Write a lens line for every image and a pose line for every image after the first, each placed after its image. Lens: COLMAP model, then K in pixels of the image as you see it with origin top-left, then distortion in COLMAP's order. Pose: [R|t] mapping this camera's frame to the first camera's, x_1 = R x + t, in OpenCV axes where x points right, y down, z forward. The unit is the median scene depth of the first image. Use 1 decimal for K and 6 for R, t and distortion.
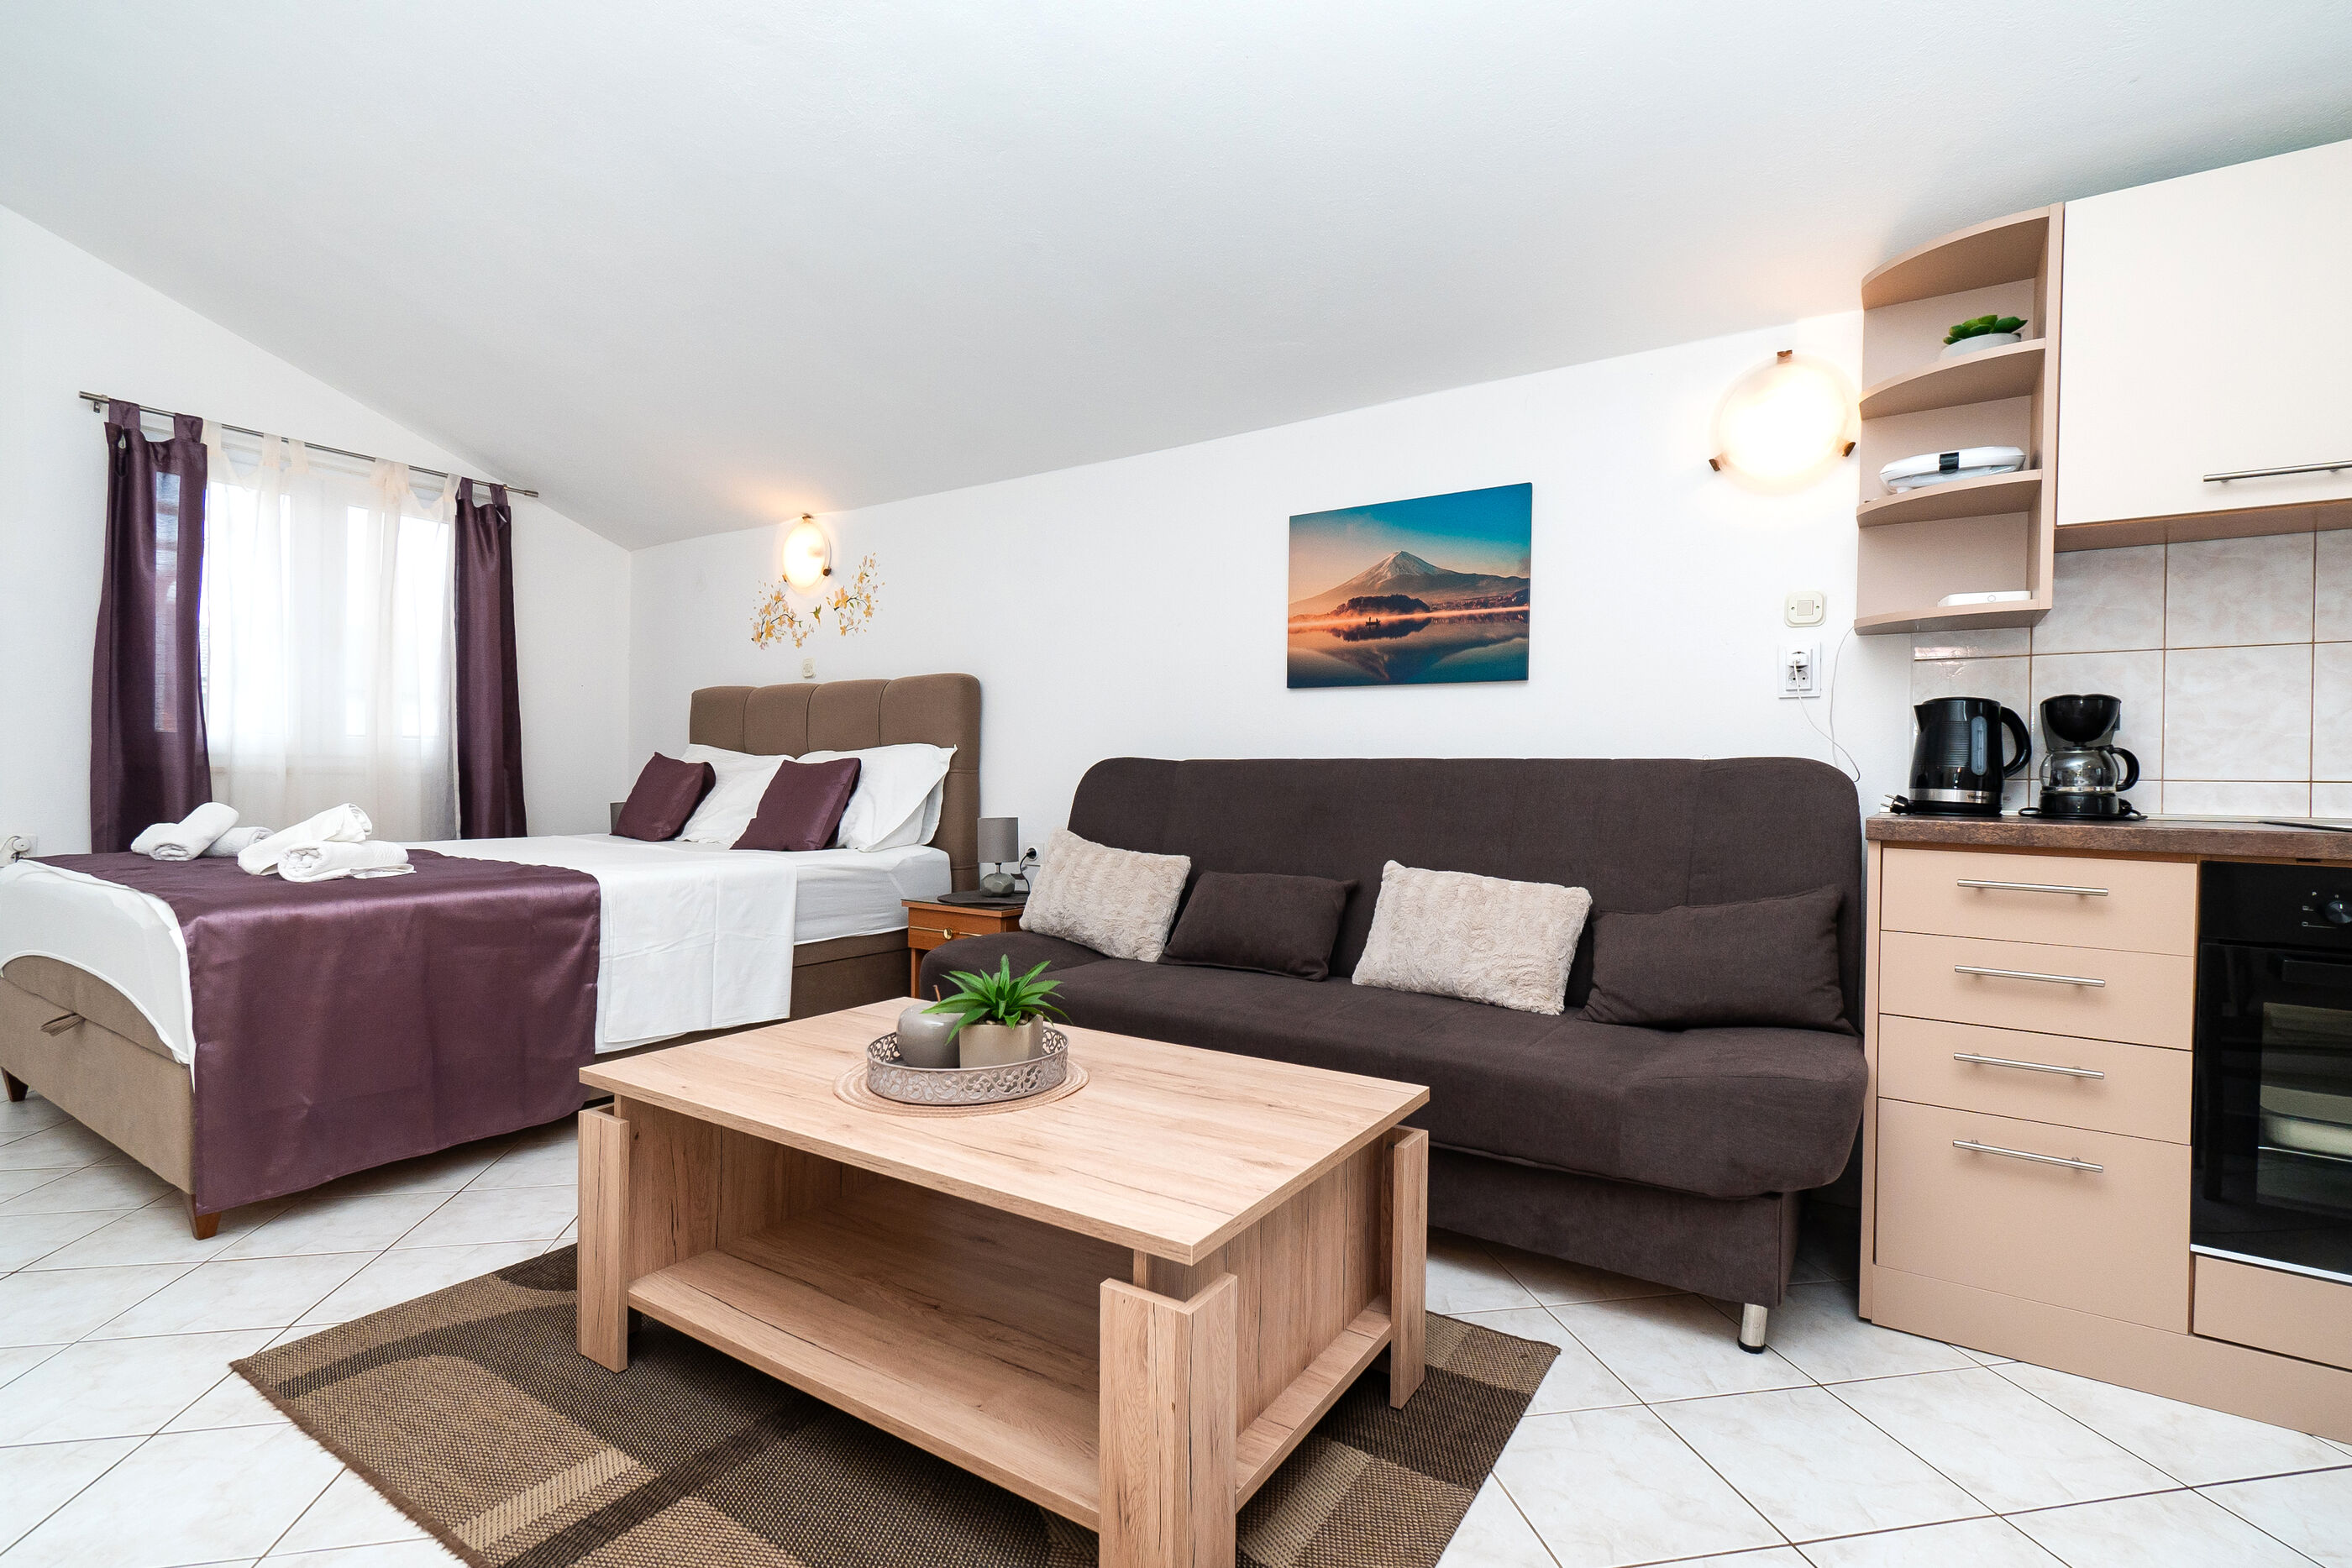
lens RADIAL K [[1100.6, 0, 1209.4], [0, 1100.6, 791.5], [0, 0, 1]] dist [0.003746, -0.000458]
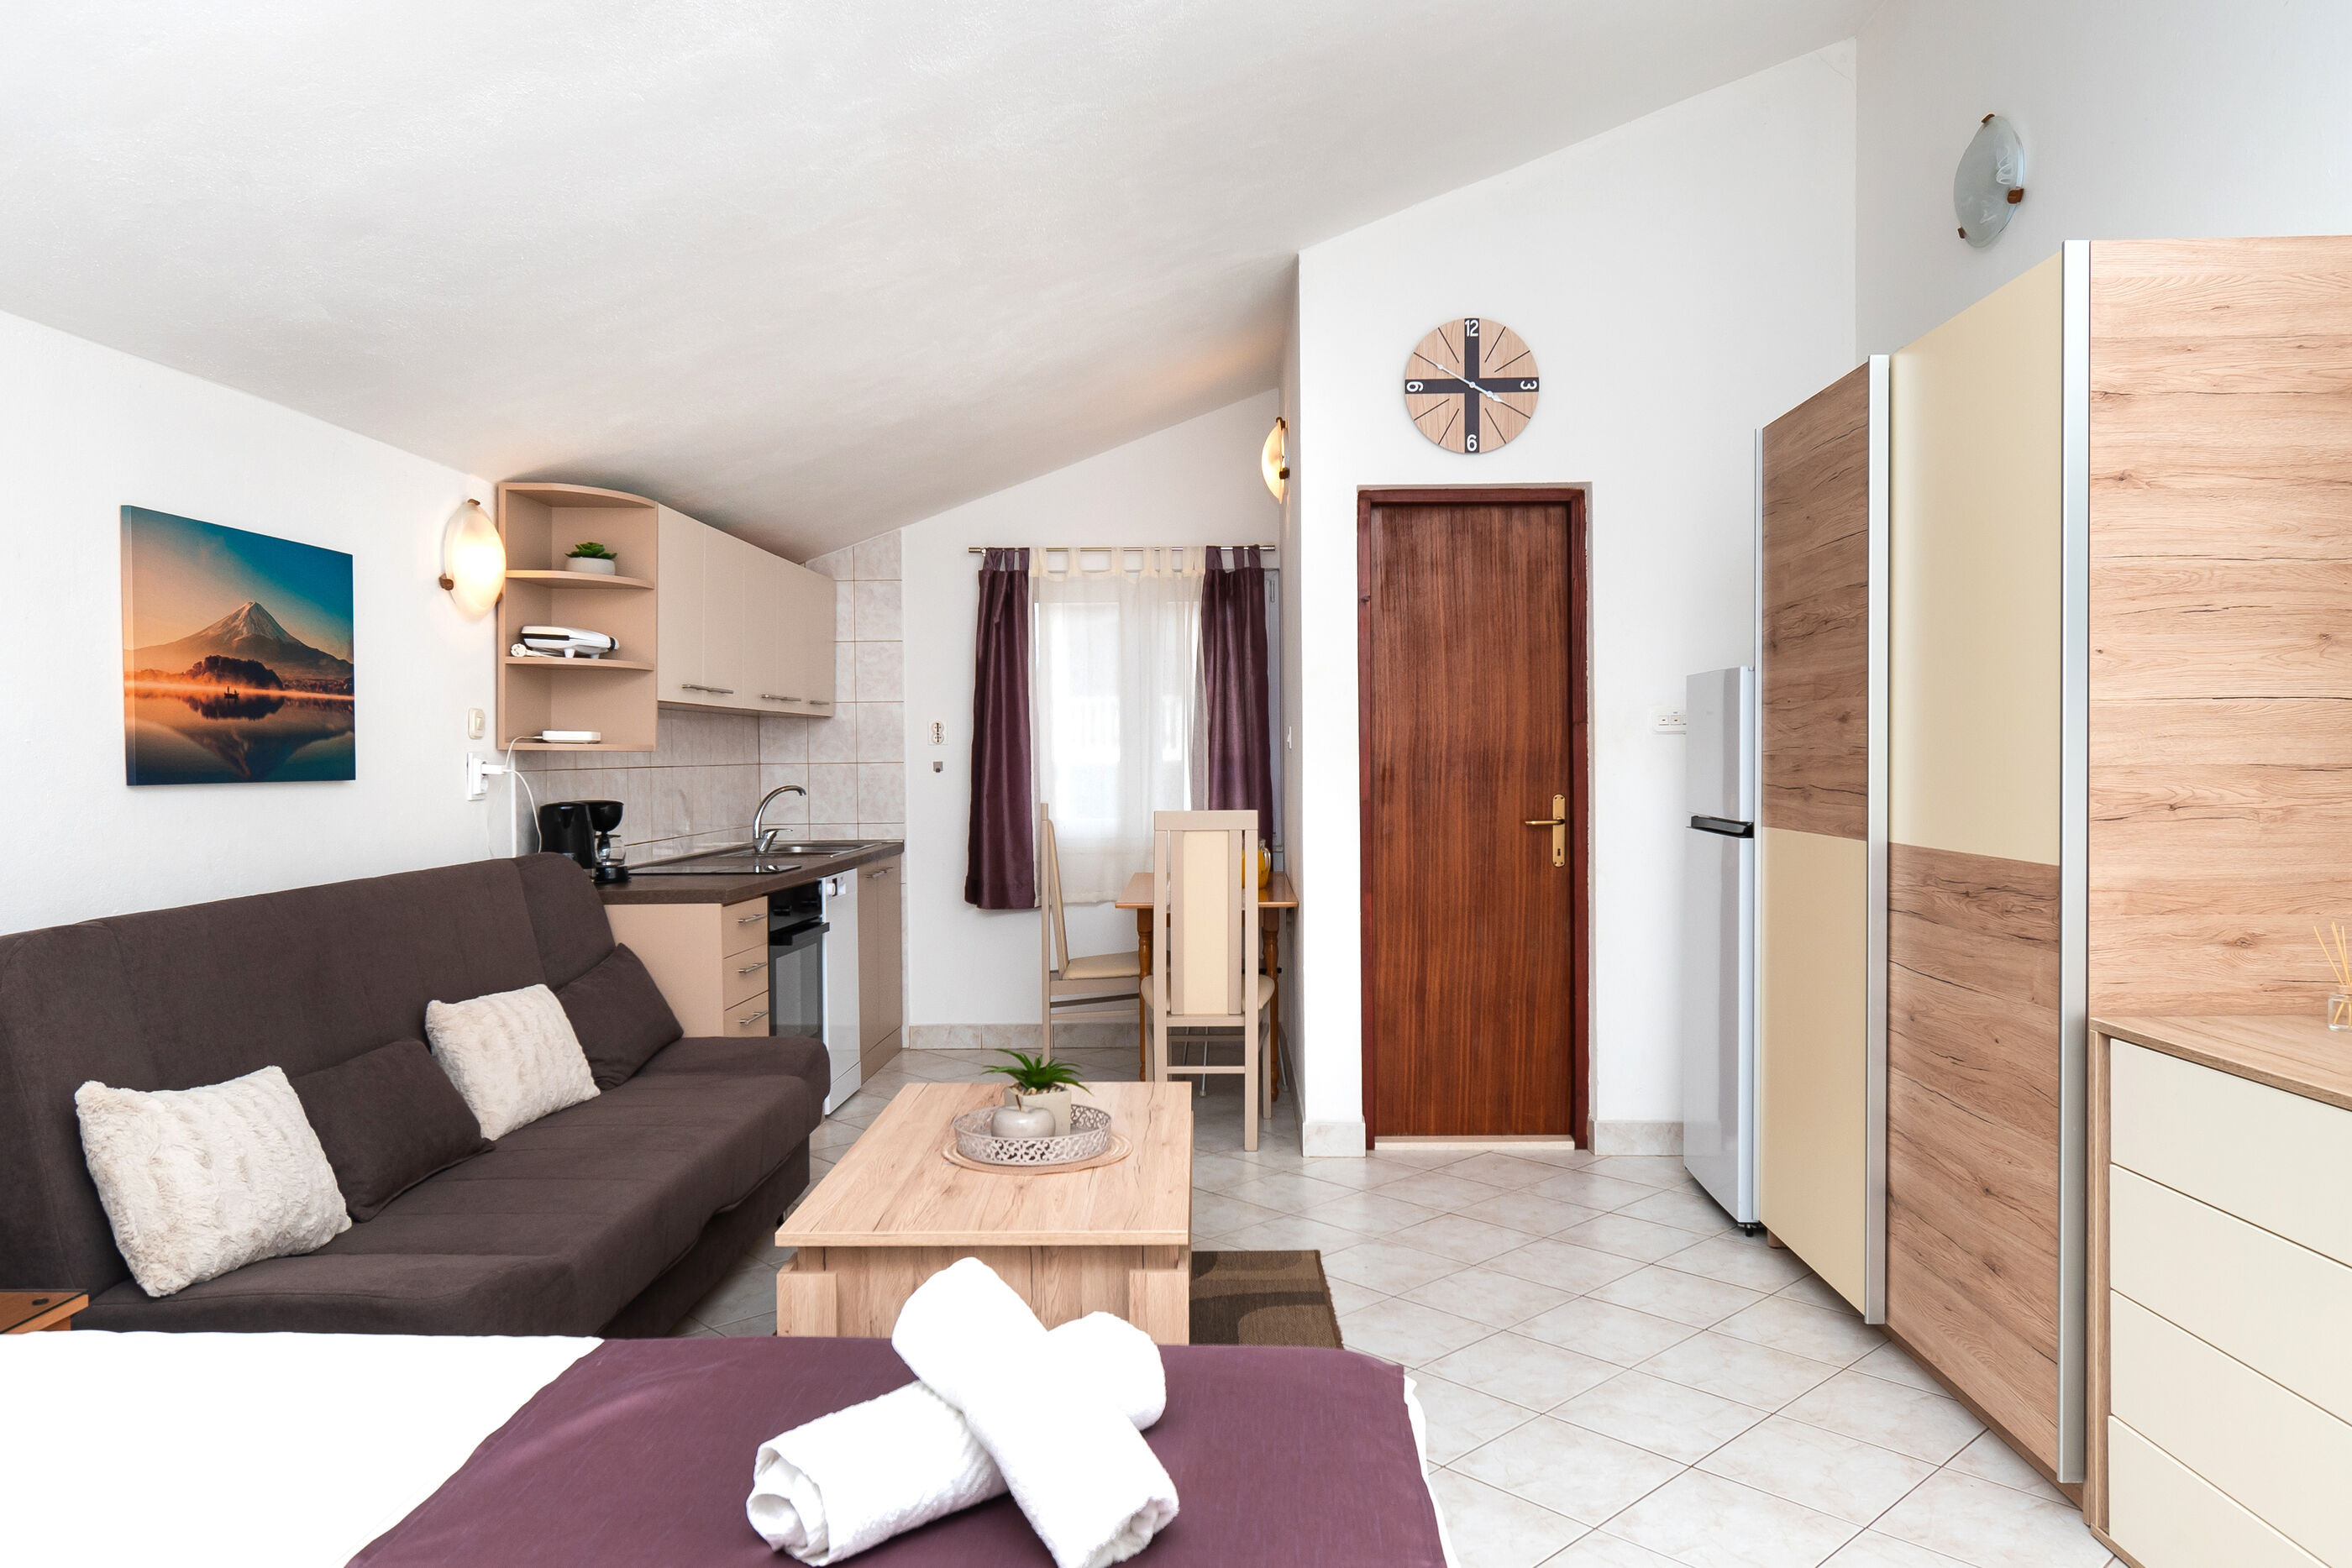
lens RADIAL K [[1603.5, 0, 1178.1], [0, 1603.5, 838.7], [0, 0, 1]] dist [-0.000479, -0.000738]
pose [[-0.526632, -0.055036, 0.848310, -1.037069], [0.011696, 0.997339, 0.071966, -0.125972], [-0.850013, 0.047822, -0.524587, 1.010005]]
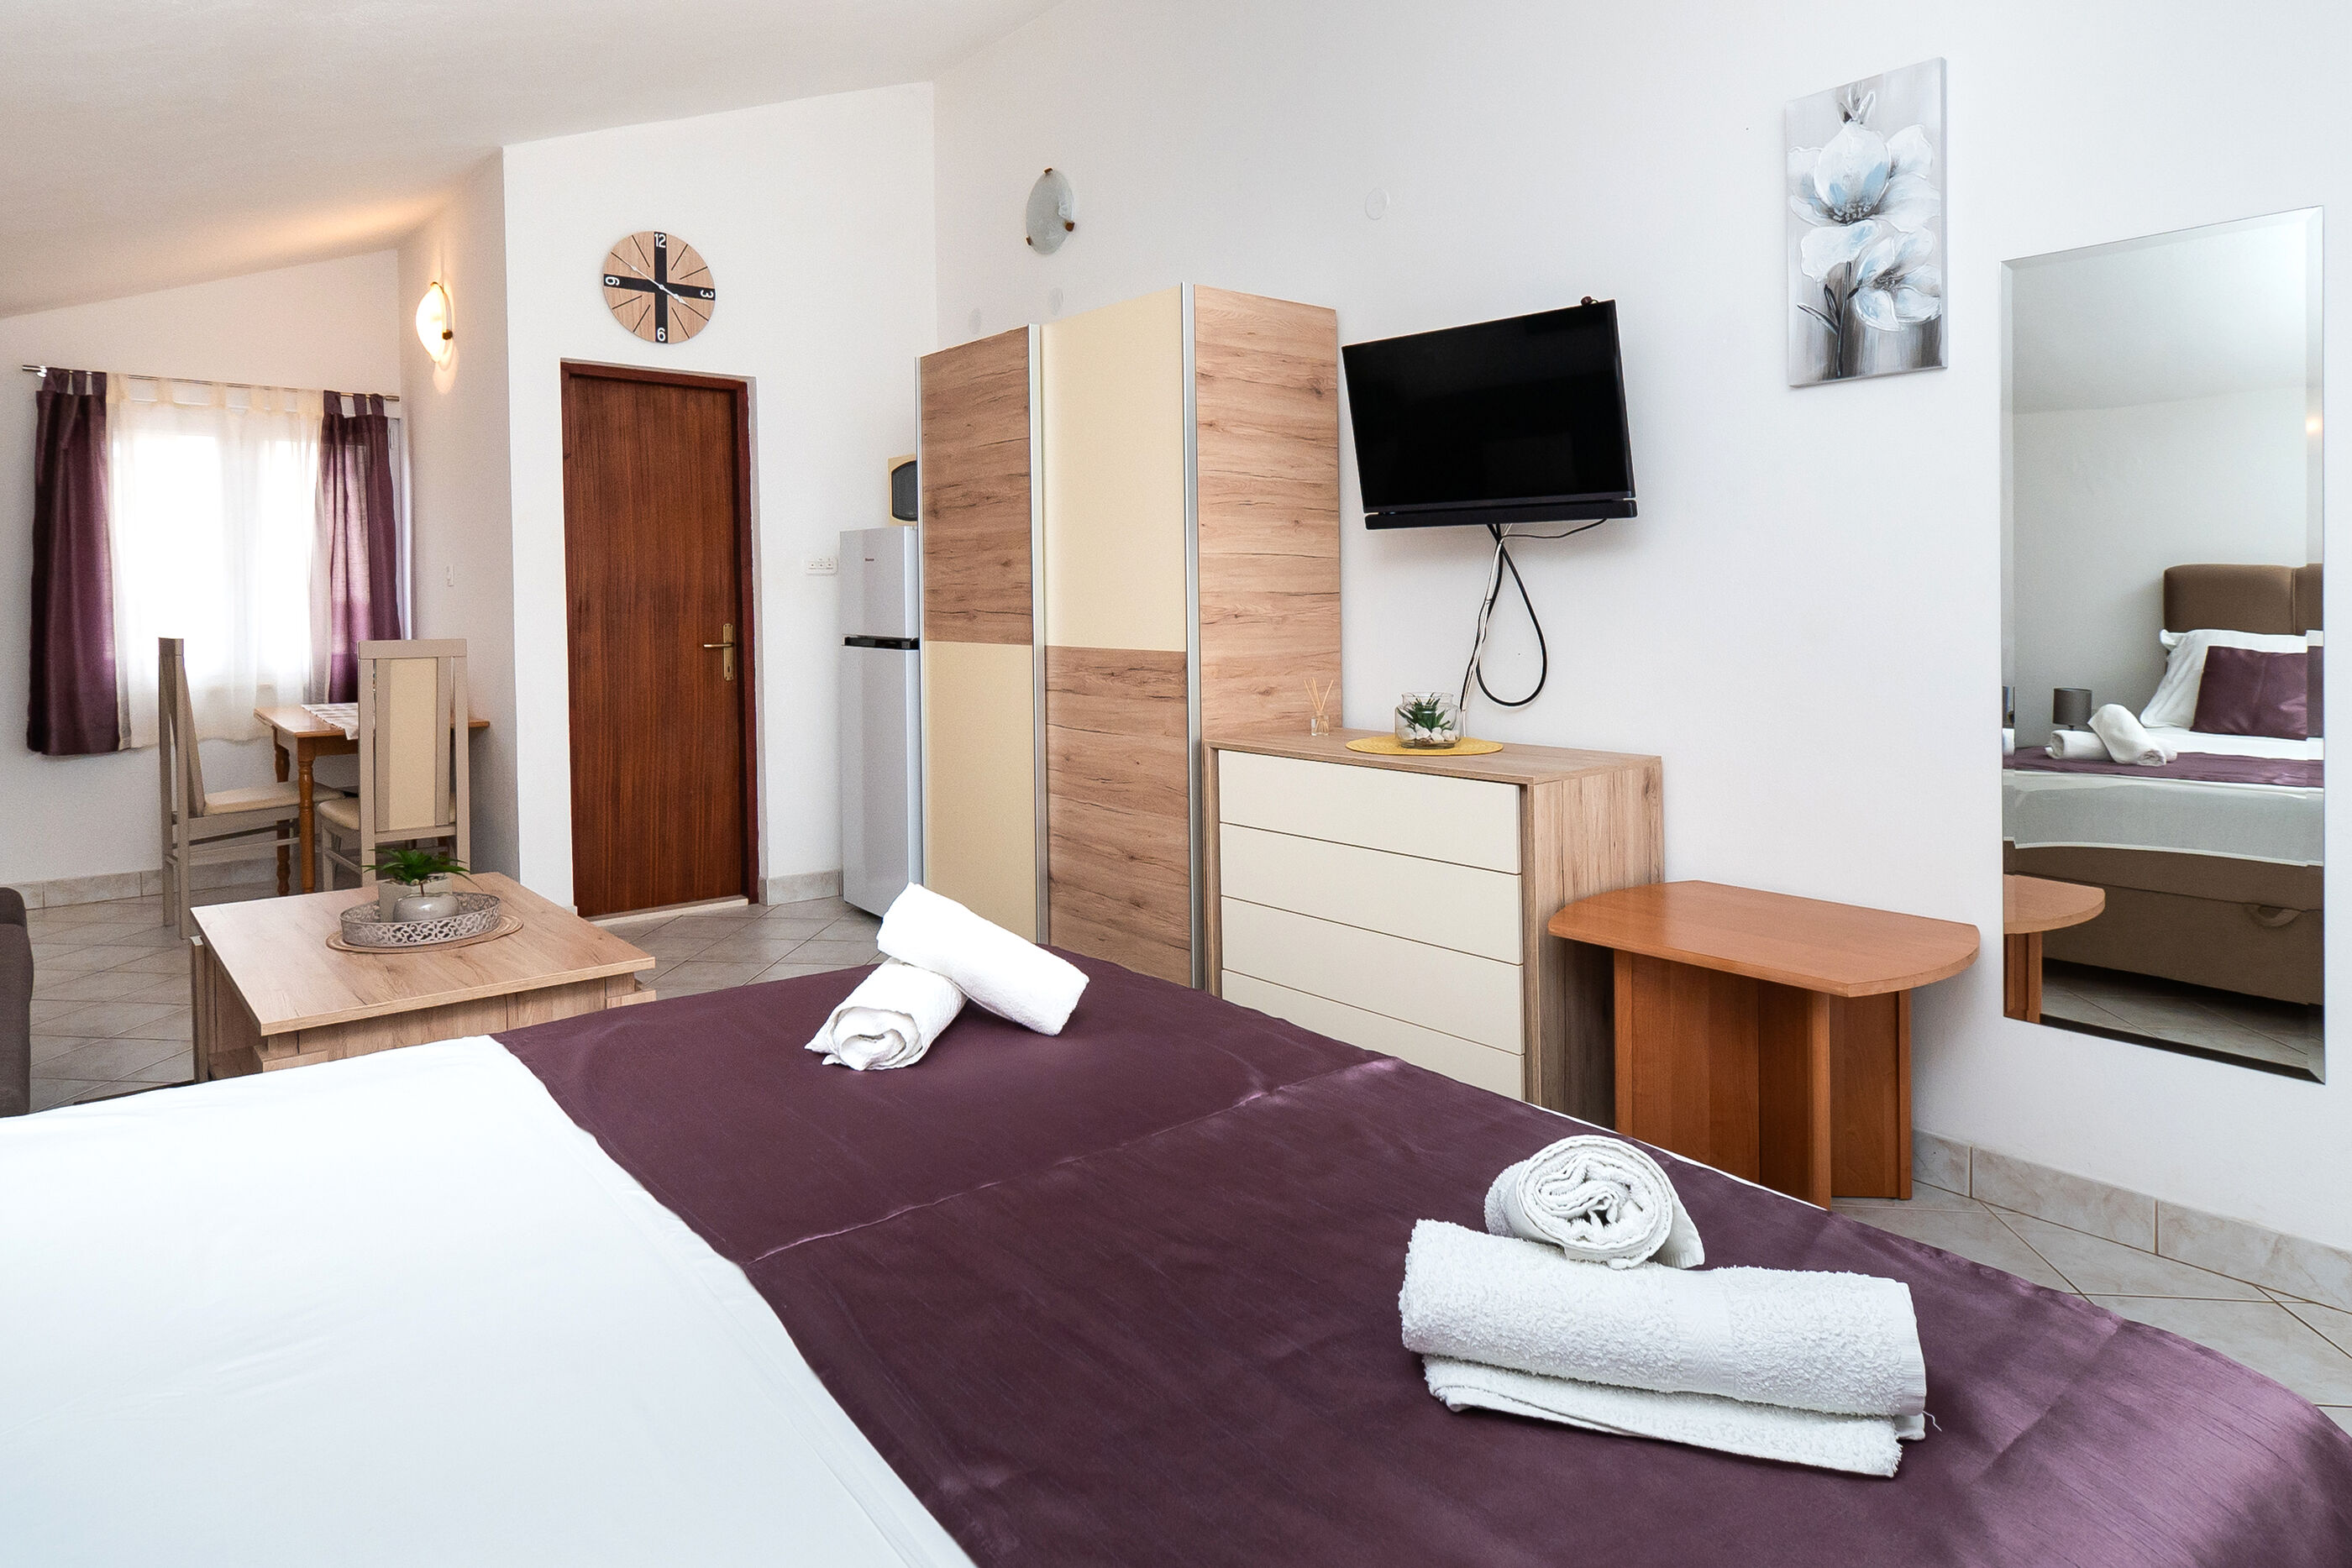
lens RADIAL K [[1400.0, 0, 1179.8], [0, 1400.0, 676.2], [0, 0, 1]] dist [-0.020733, 0.029699]
pose [[-0.954041, -0.027661, 0.298395, -0.938525], [-0.006141, 0.997326, 0.072818, -0.114653], [-0.299612, 0.067639, -0.951661, 1.339252]]
